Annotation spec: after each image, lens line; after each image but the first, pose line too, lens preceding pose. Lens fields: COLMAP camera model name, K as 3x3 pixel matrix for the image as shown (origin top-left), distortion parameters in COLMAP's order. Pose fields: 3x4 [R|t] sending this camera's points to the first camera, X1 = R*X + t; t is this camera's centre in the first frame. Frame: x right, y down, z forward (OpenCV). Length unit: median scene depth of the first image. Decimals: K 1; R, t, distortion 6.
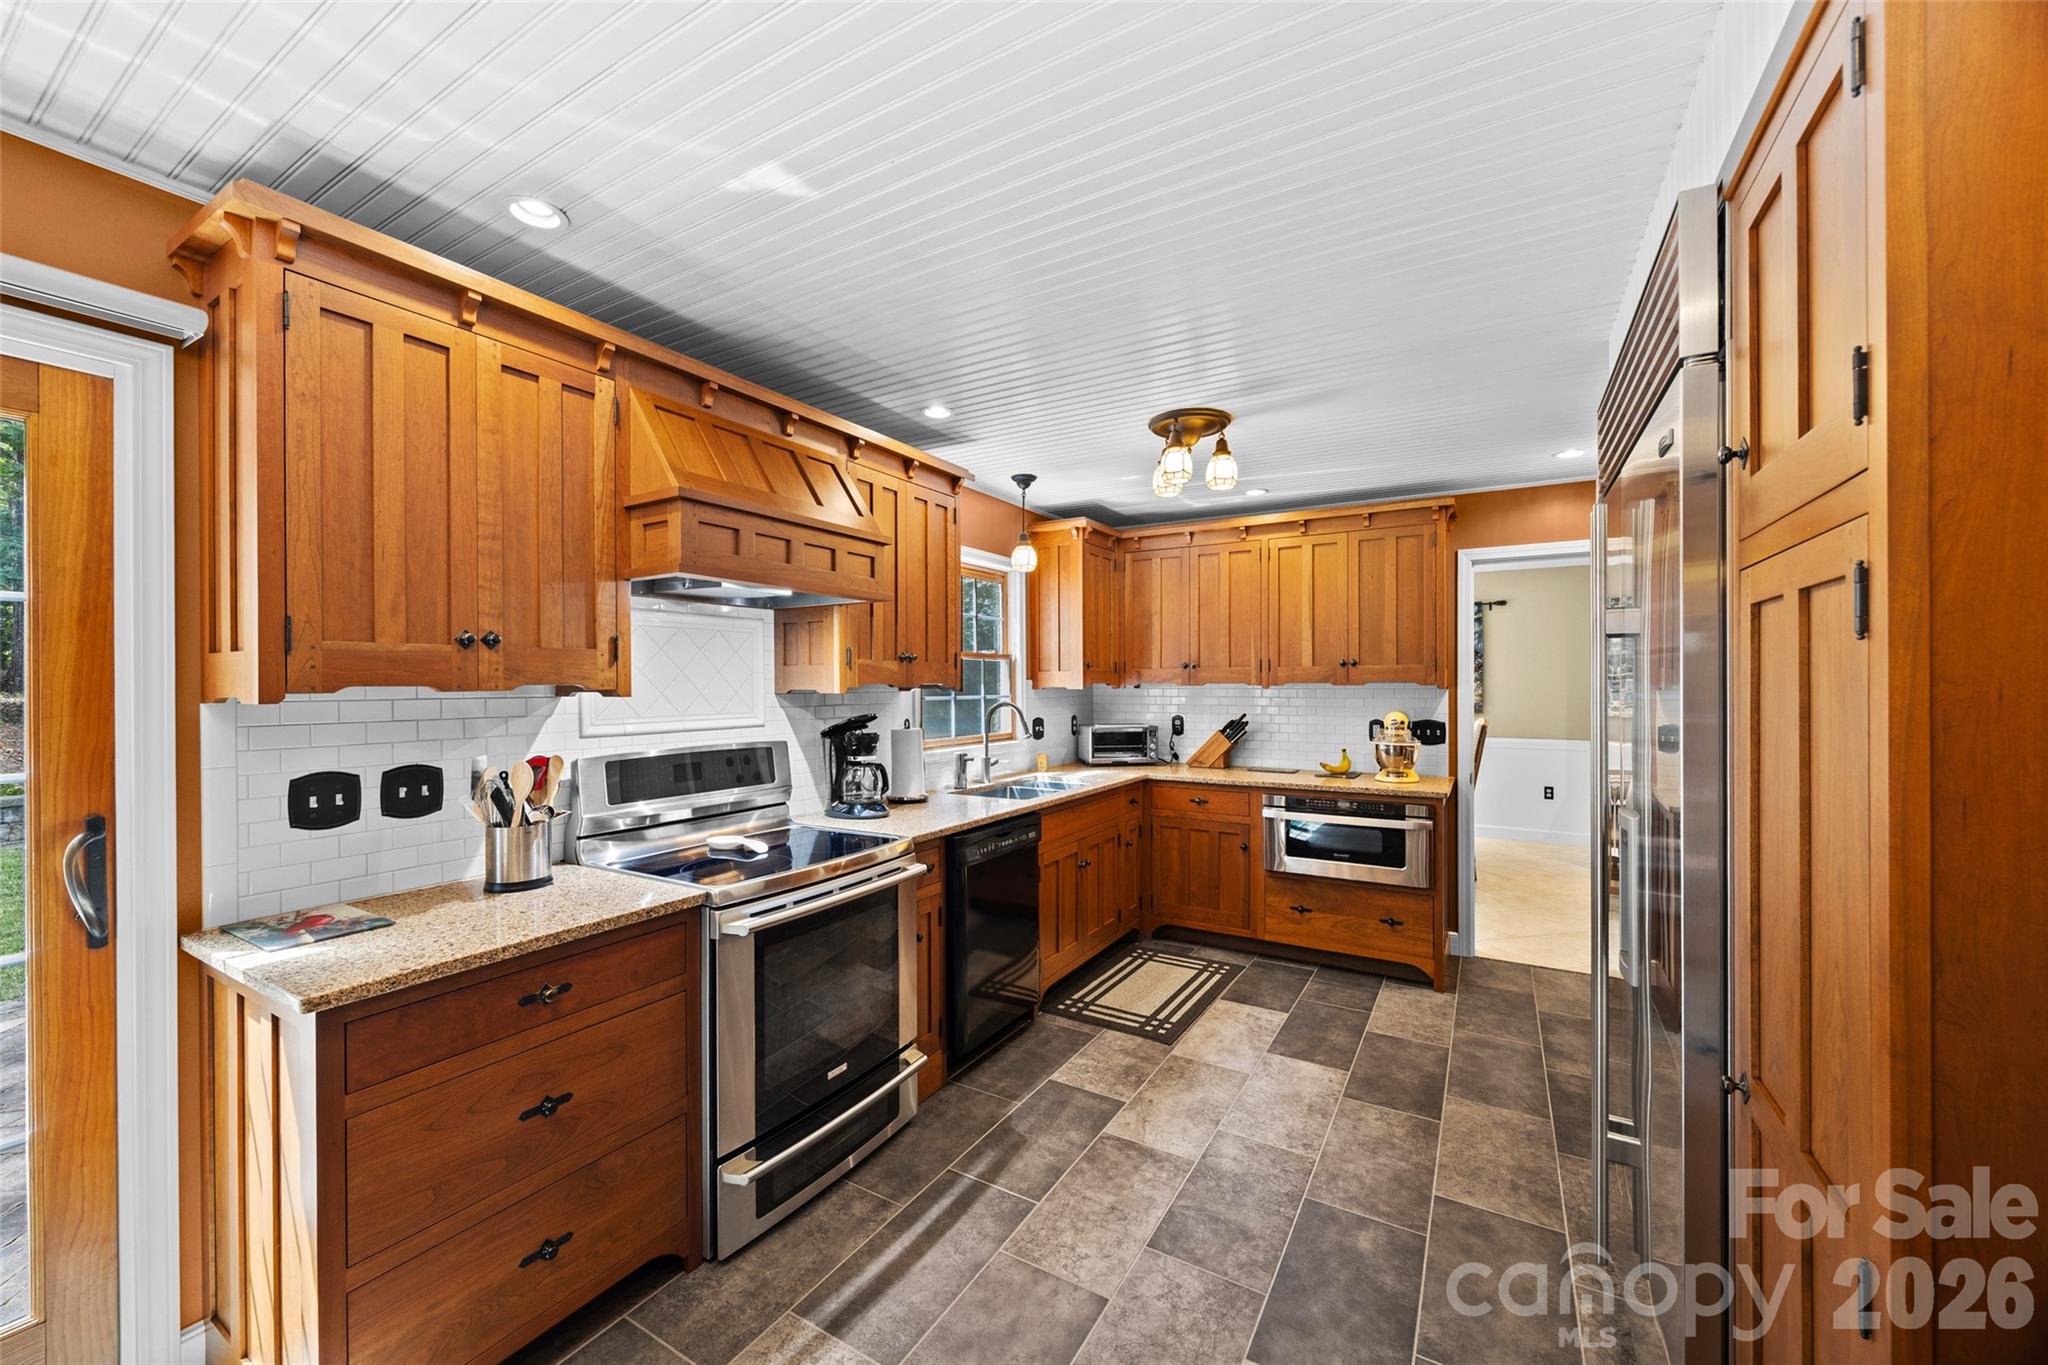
lens RADIAL K [[786.9, 0, 1022.1], [0, 786.9, 684.6], [0, 0, 1]] dist [-0.000780, -0.000290]
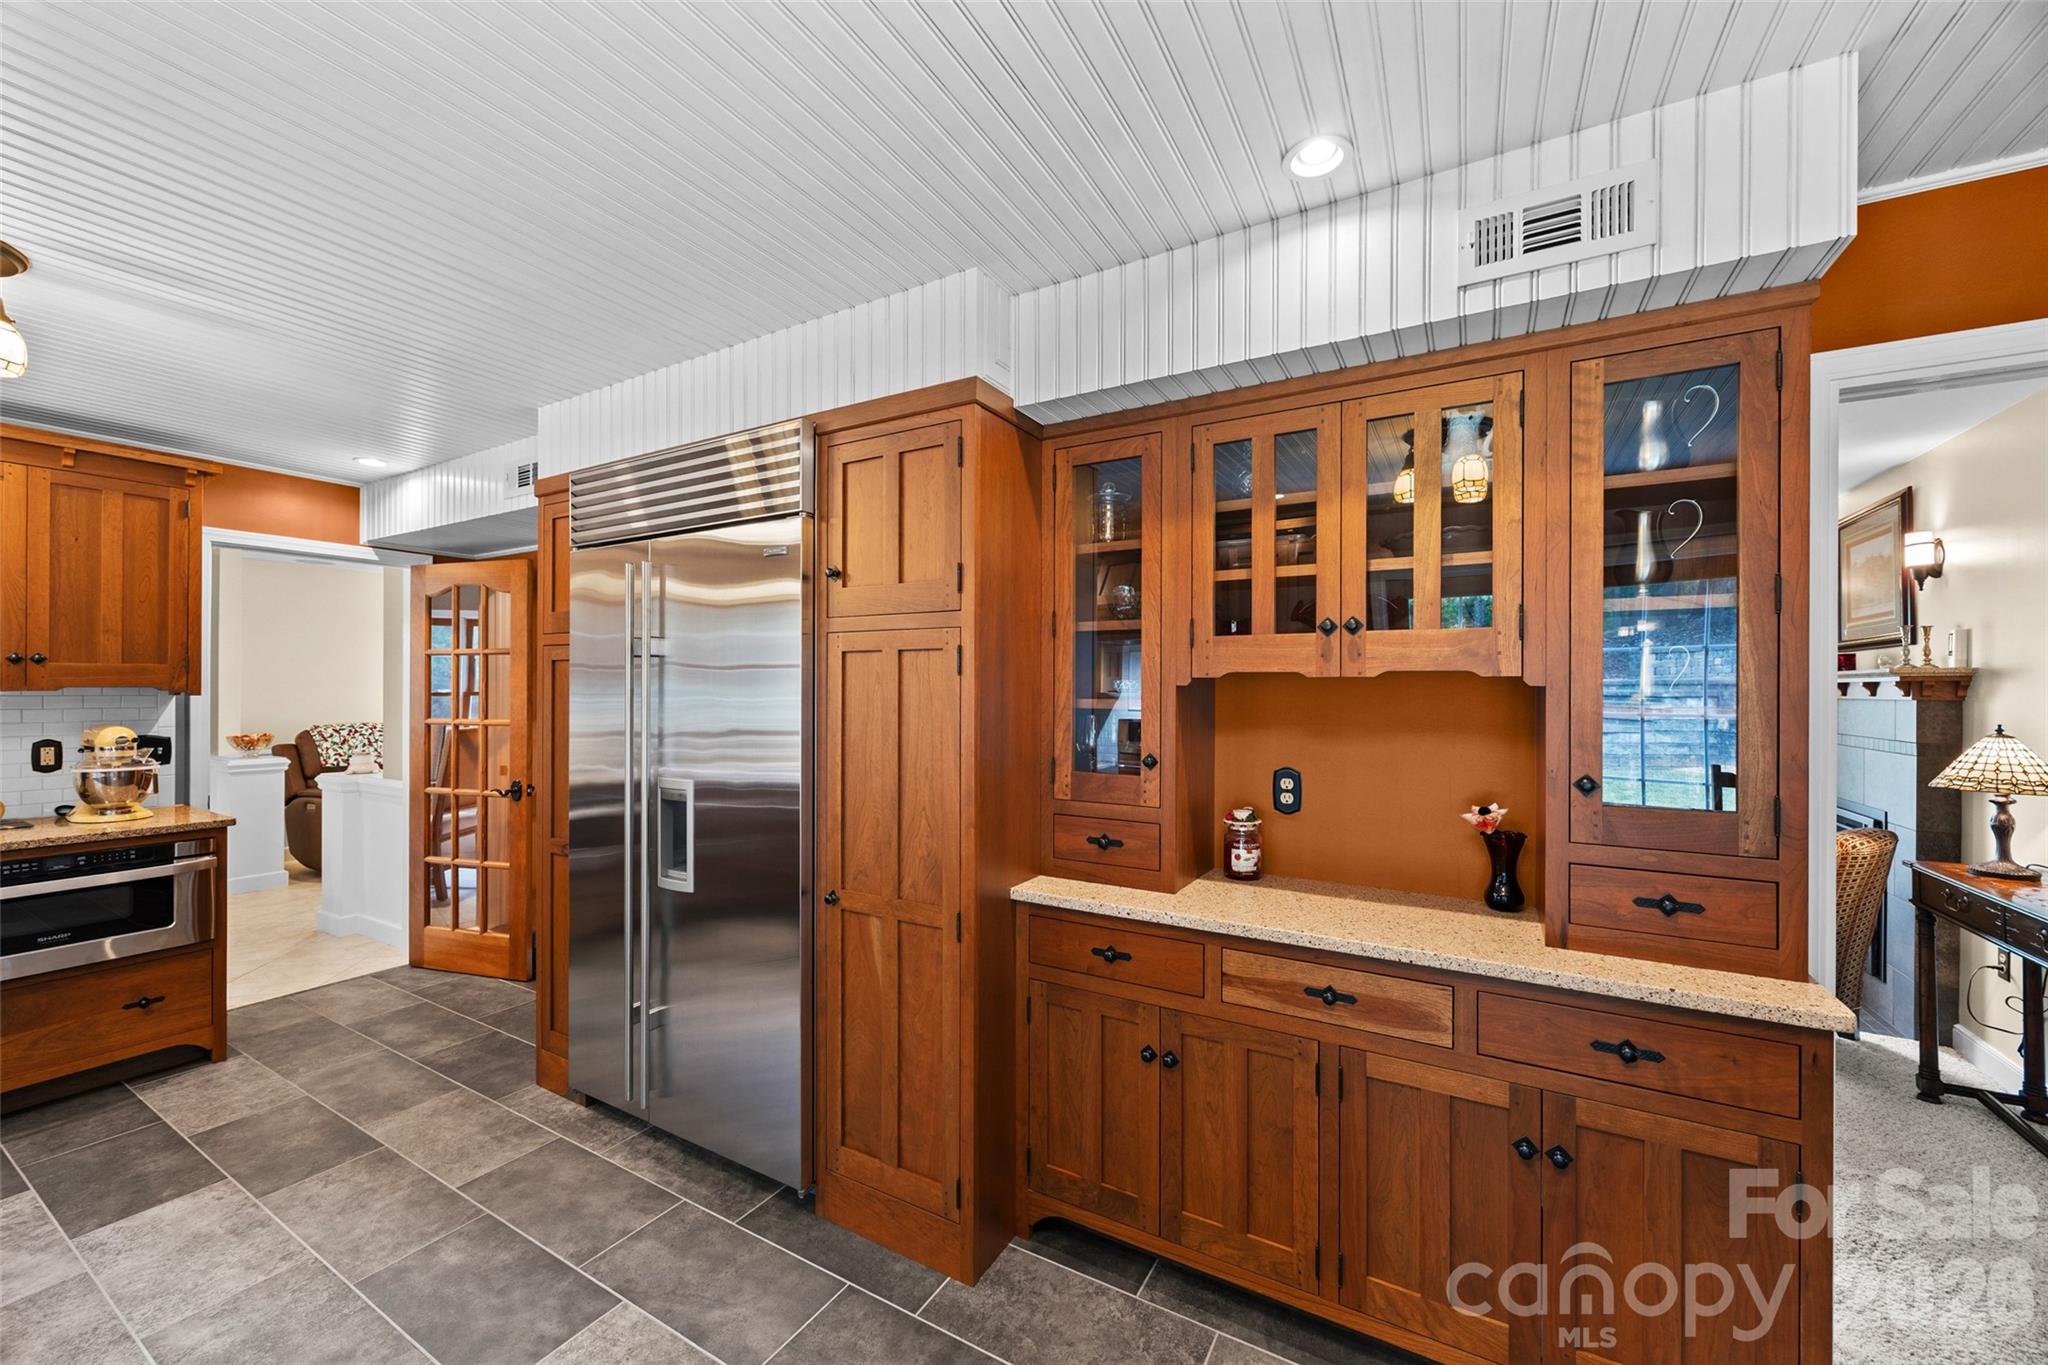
lens RADIAL K [[786.9, 0, 1028.2], [0, 786.9, 686.3], [0, 0, 1]] dist [-0.000780, -0.000290]
pose [[-0.025359, 0.004786, 0.999667, -0.383707], [-0.001943, 0.999986, -0.004837, -0.002043], [-0.999677, -0.002065, -0.025349, 0.205263]]
